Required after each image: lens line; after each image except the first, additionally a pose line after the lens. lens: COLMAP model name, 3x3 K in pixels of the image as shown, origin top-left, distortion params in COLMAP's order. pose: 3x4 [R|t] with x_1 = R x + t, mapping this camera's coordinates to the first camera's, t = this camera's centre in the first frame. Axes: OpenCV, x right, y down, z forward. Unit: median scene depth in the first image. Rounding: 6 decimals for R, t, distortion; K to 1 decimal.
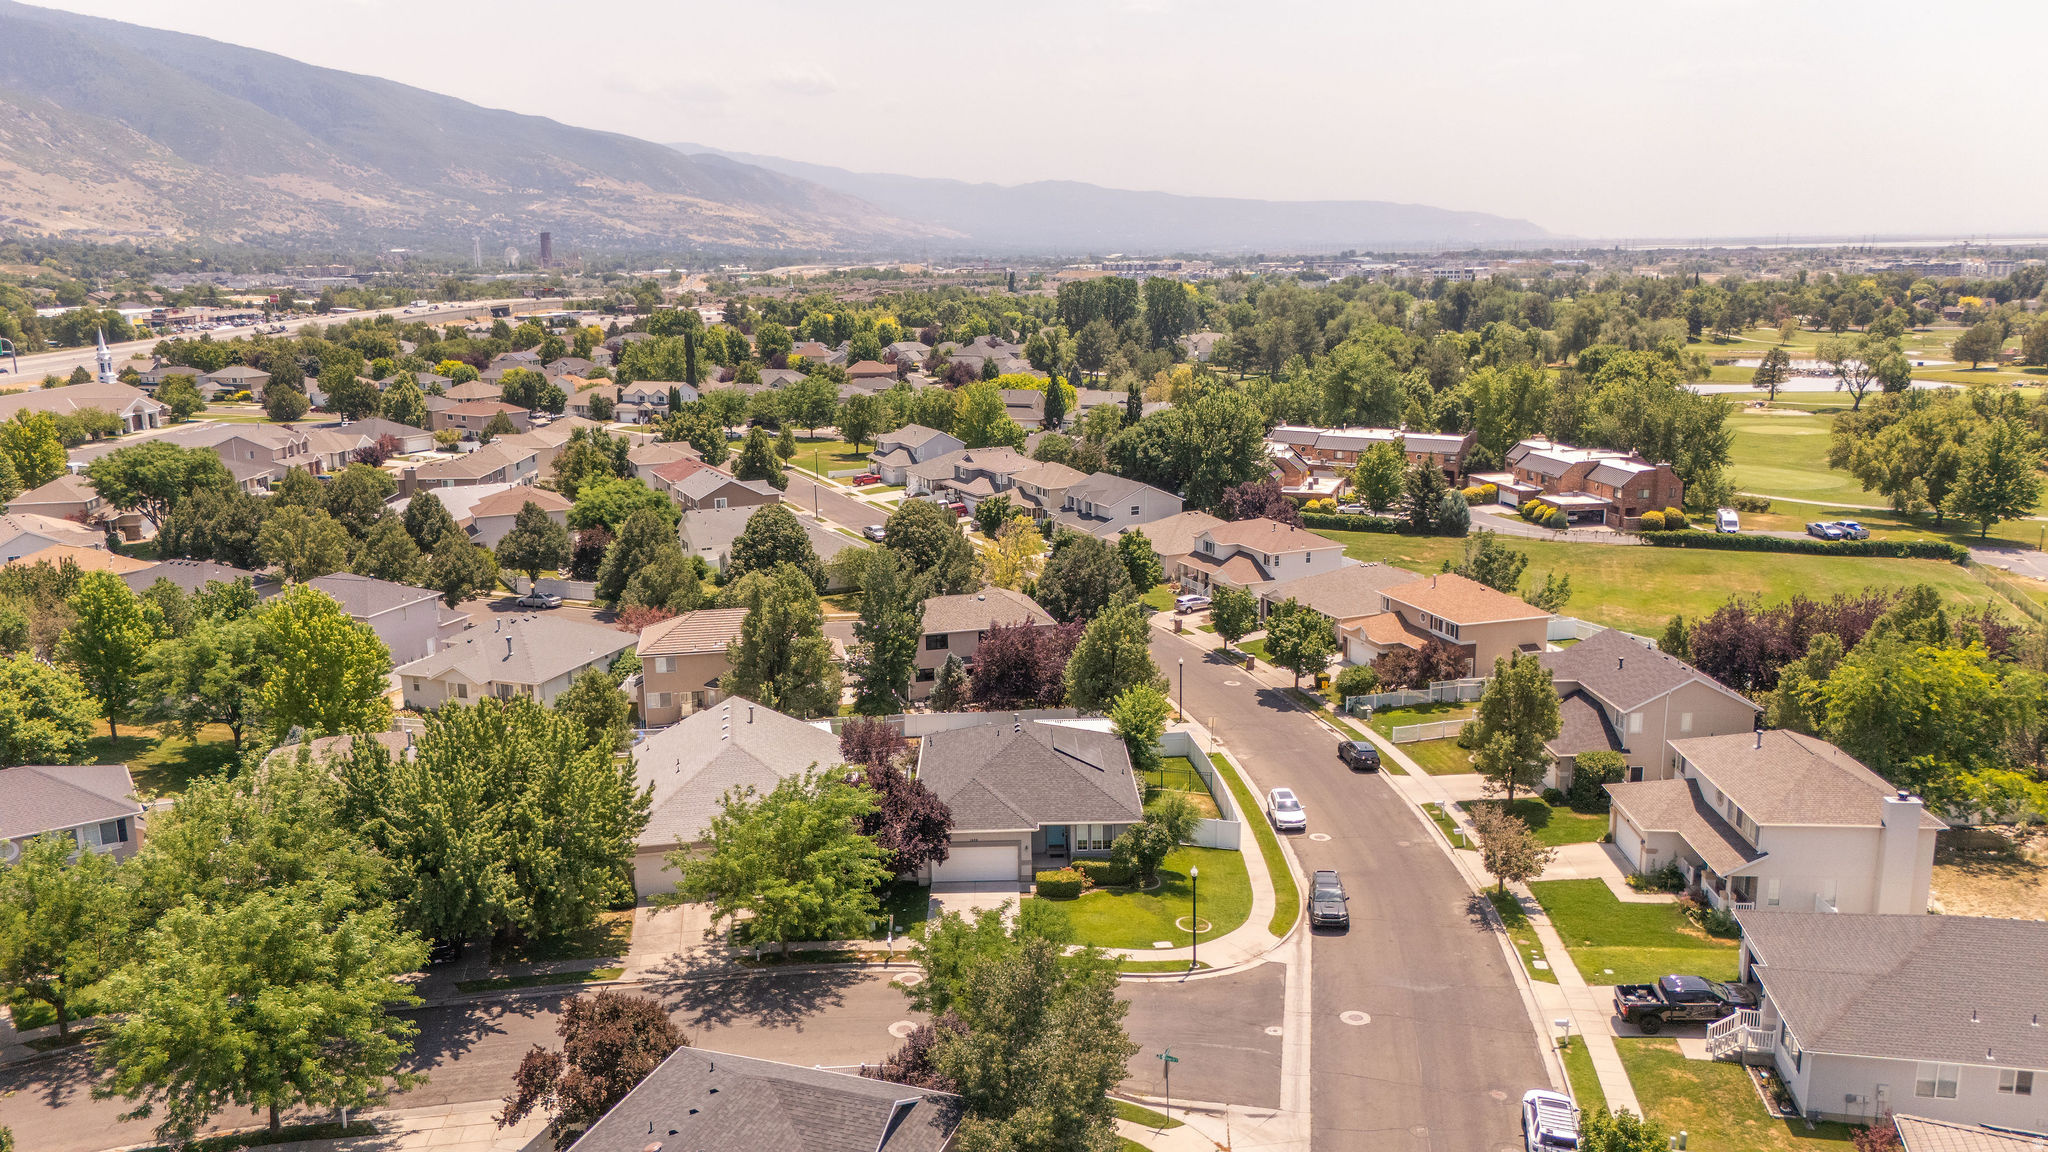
lens RADIAL K [[1482.6, 0, 1024.0], [0, 1482.6, 576.0], [0, 0, 1]] dist [0.079991, -0.095925]
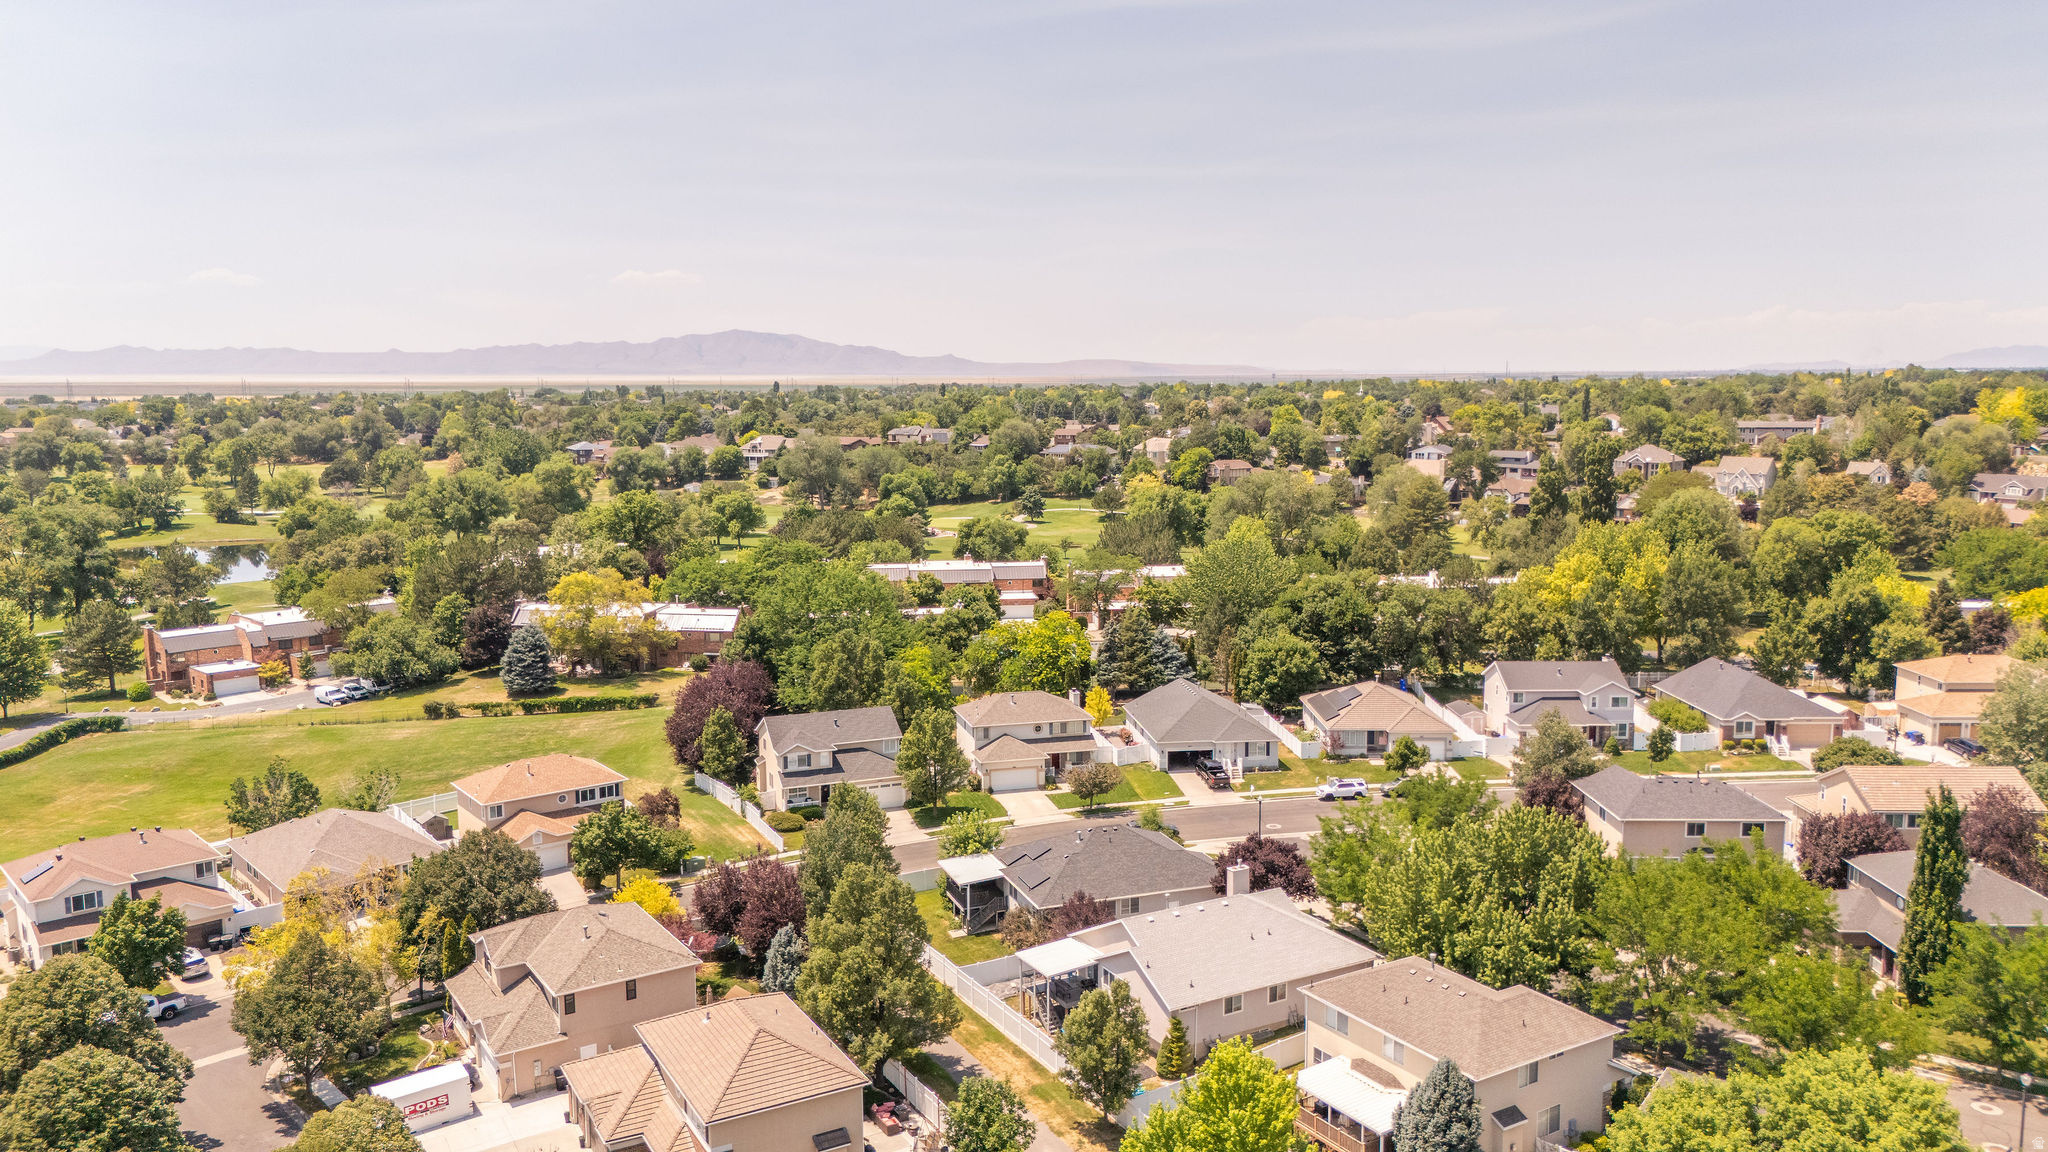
lens RADIAL K [[1471.4, 0, 1024.0], [0, 1471.4, 576.0], [0, 0, 1]] dist [0.122189, -0.227387]
pose [[-0.323755, -0.114666, 0.939167, -0.494373], [0.210828, 0.958928, 0.189757, -0.155814], [-0.922353, 0.259438, -0.286283, 0.595914]]
